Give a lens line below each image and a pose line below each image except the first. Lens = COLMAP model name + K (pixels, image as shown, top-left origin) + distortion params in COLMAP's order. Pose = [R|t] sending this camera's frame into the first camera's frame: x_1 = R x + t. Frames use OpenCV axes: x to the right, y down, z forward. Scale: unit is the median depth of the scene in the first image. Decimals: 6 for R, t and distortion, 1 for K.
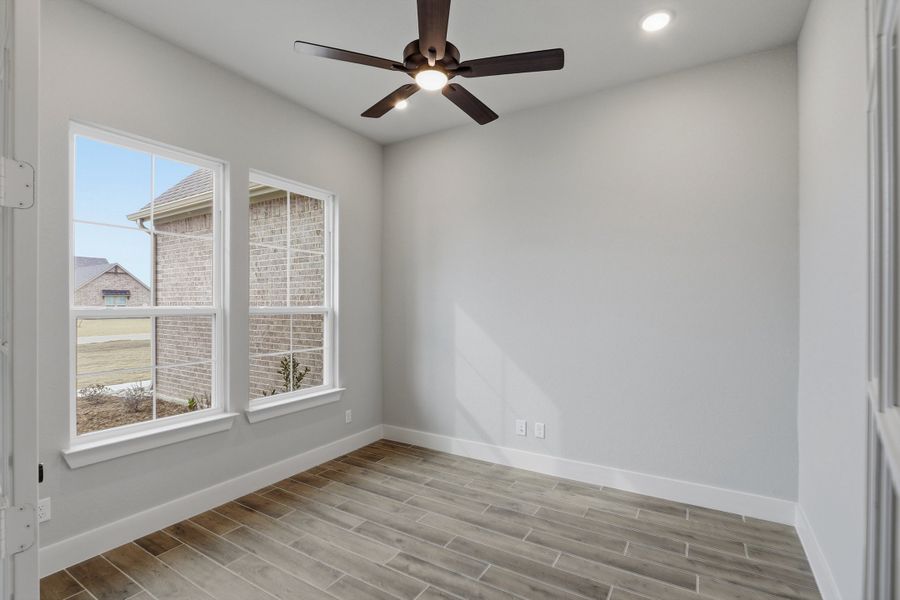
lens RADIAL K [[423.4, 0, 452.0], [0, 423.4, 303.4], [0, 0, 1]] dist [-0.013891, -0.000664]
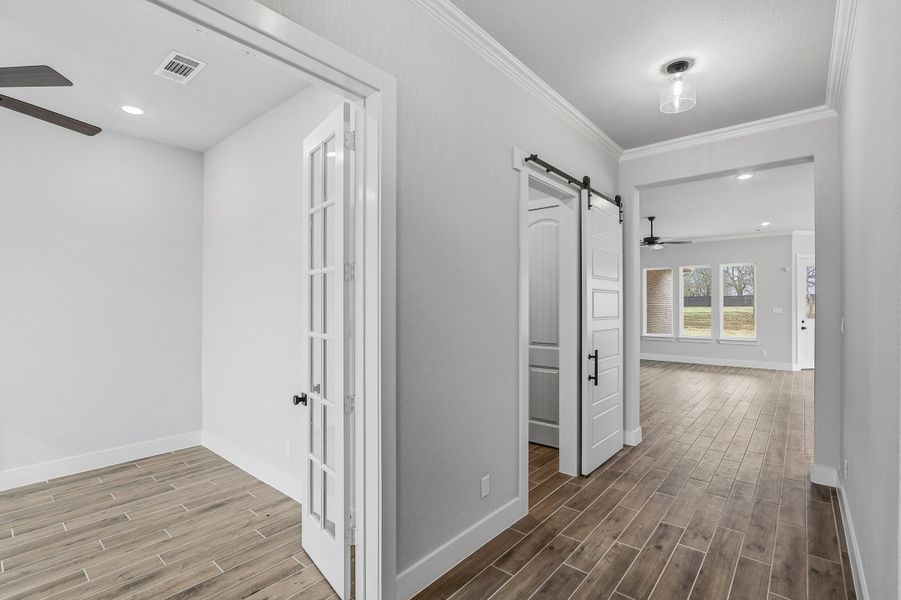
lens RADIAL K [[423.9, 0, 452.1], [0, 423.9, 304.1], [0, 0, 1]] dist [-0.013891, -0.000664]
pose [[0.150415, 0.011332, 0.988558, -0.748845], [-0.002499, 0.999935, -0.011082, -0.015977], [-0.988620, -0.000804, 0.150434, -0.263321]]
